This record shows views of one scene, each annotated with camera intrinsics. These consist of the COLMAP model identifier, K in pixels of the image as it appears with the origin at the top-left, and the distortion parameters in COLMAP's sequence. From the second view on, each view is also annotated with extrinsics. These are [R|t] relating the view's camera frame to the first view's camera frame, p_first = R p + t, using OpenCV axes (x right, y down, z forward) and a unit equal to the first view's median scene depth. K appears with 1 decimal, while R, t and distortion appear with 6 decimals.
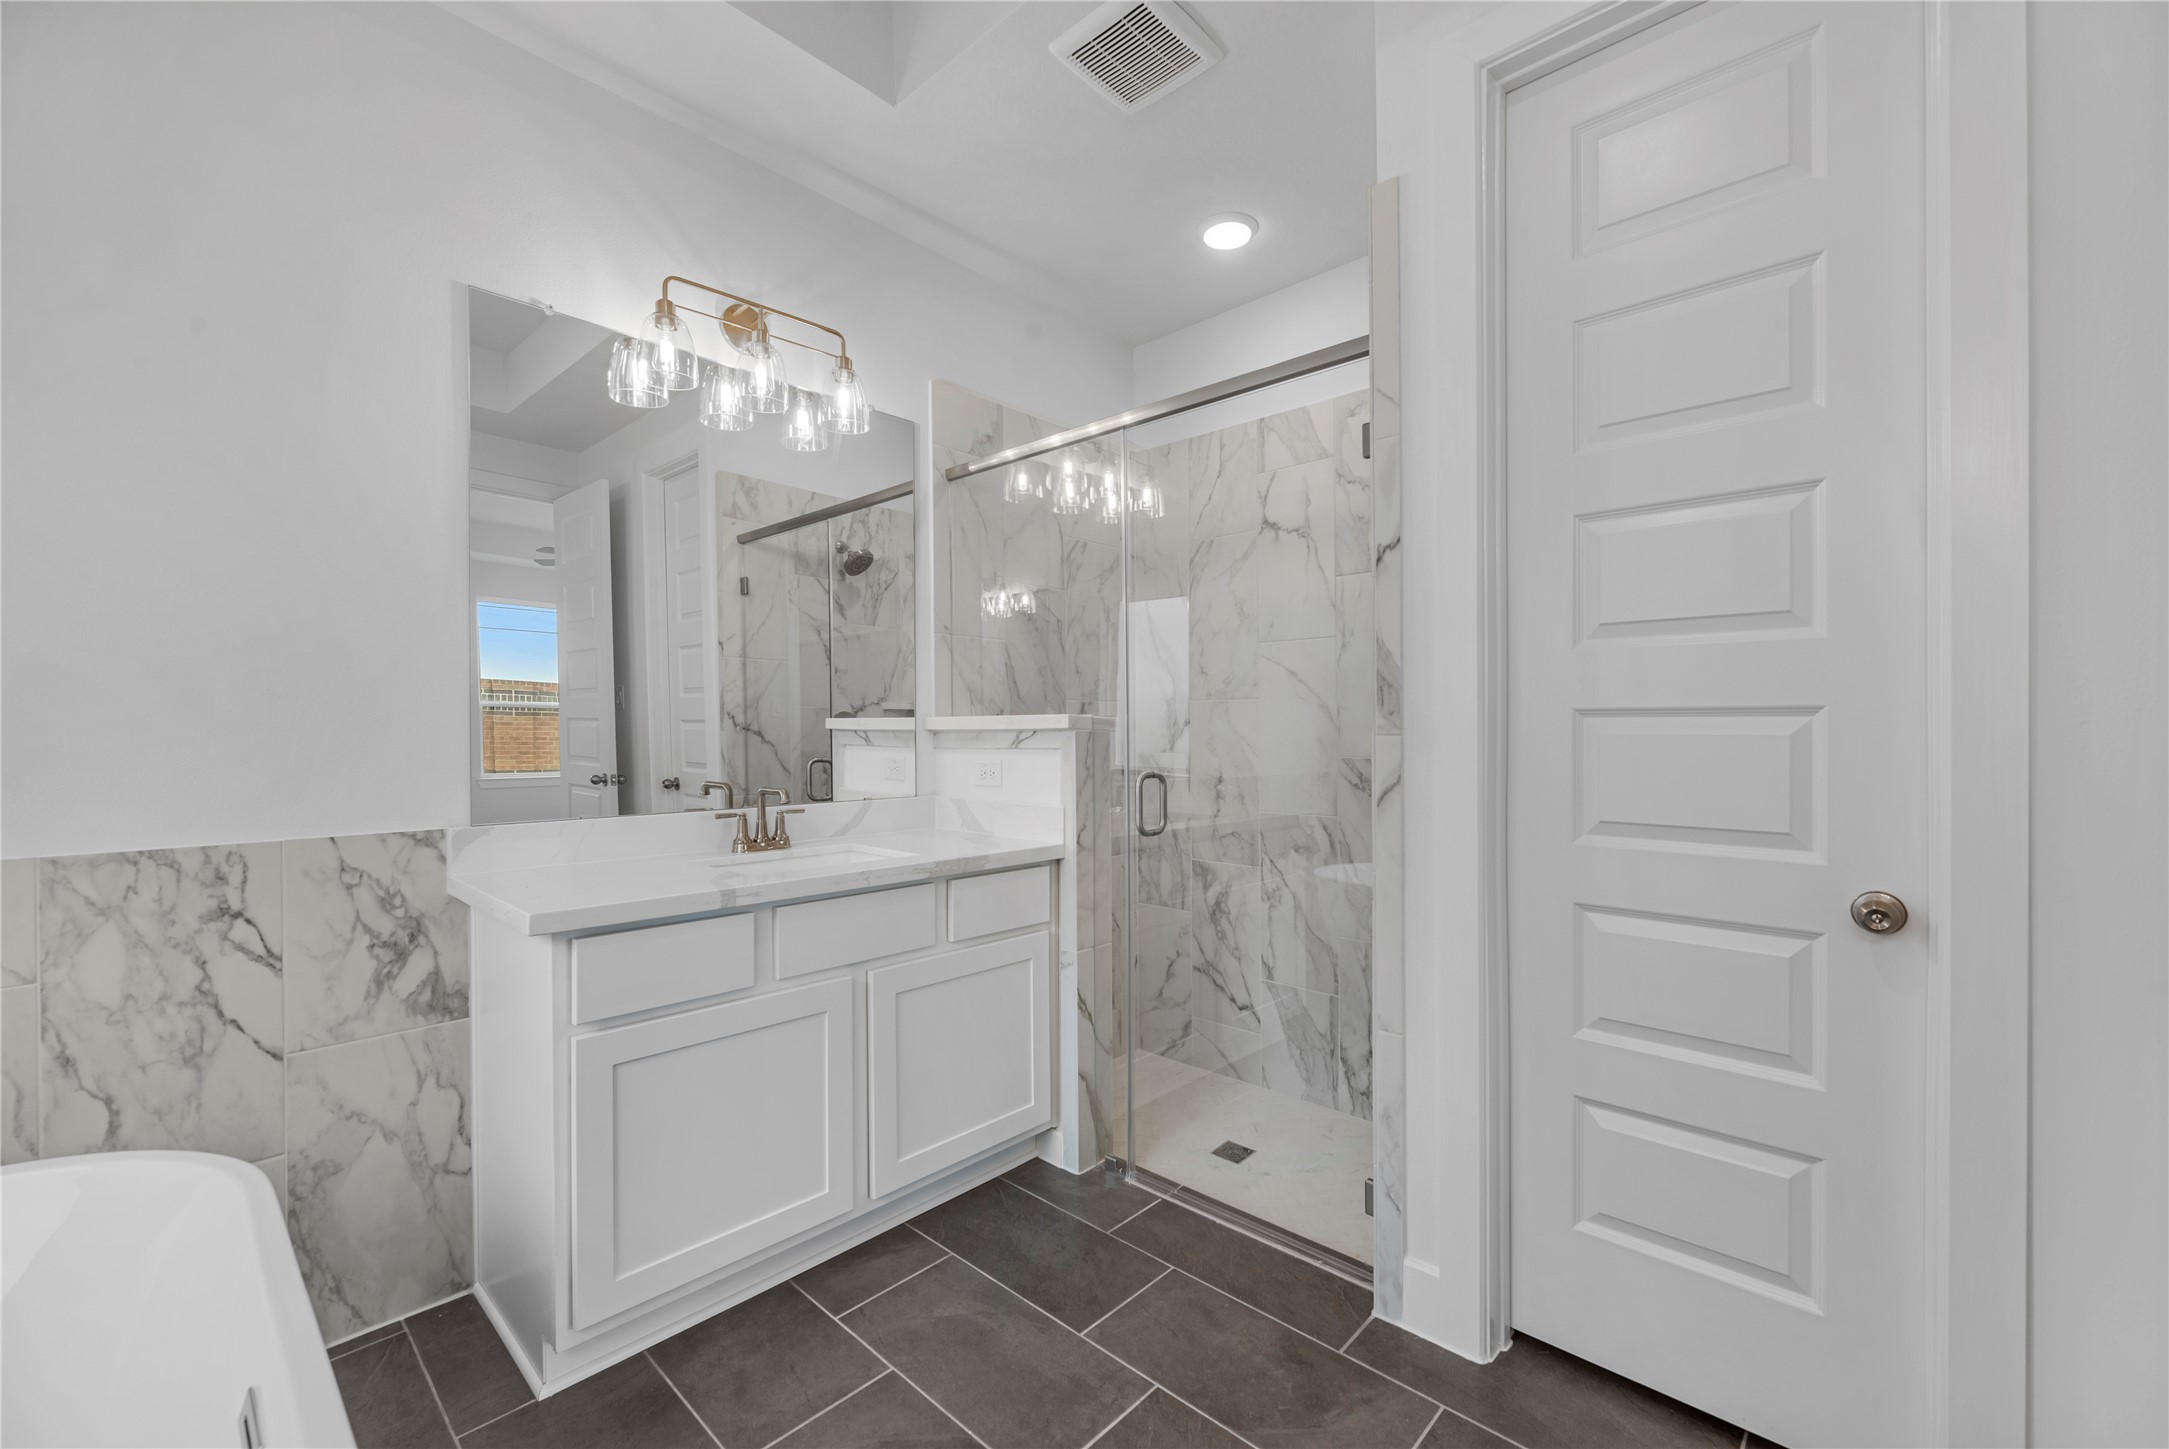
lens RADIAL K [[878.6, 0, 1078.6], [0, 878.6, 734.2], [0, 0, 1]] dist [-0.010812, 0.000160]
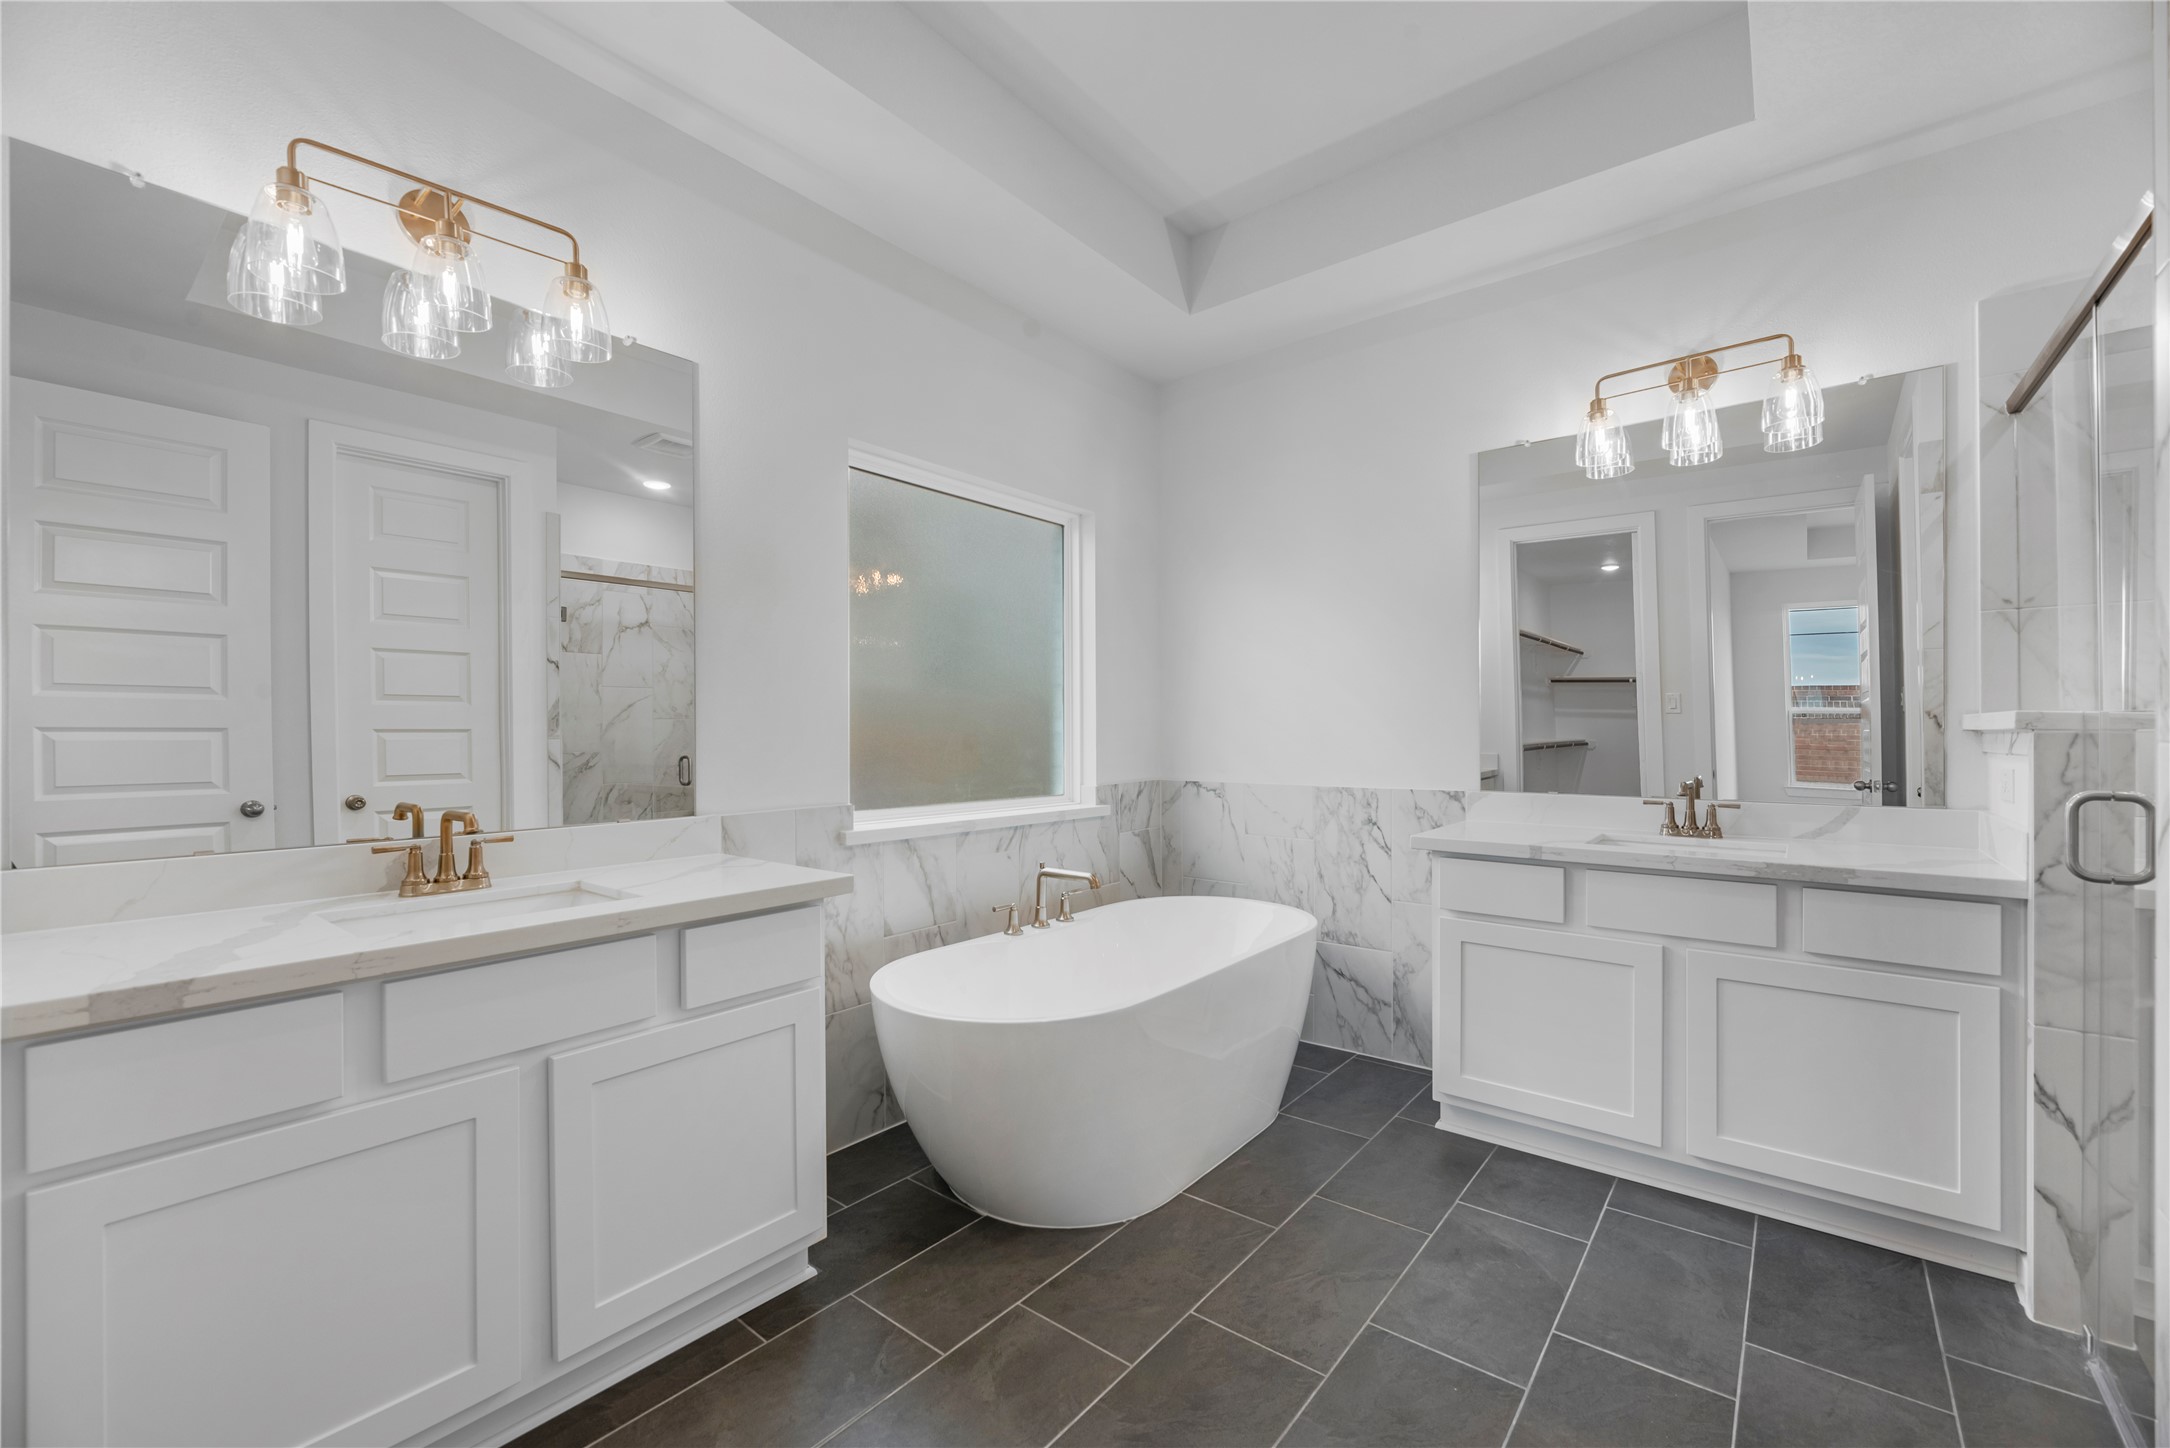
lens RADIAL K [[879.0, 0, 1079.1], [0, 879.0, 733.7], [0, 0, 1]] dist [-0.010812, 0.000160]
pose [[0.059510, 0.004910, -0.998216, 0.893078], [-0.000332, 0.999988, 0.004898, -0.007844], [0.998228, 0.000040, 0.059511, 0.177993]]
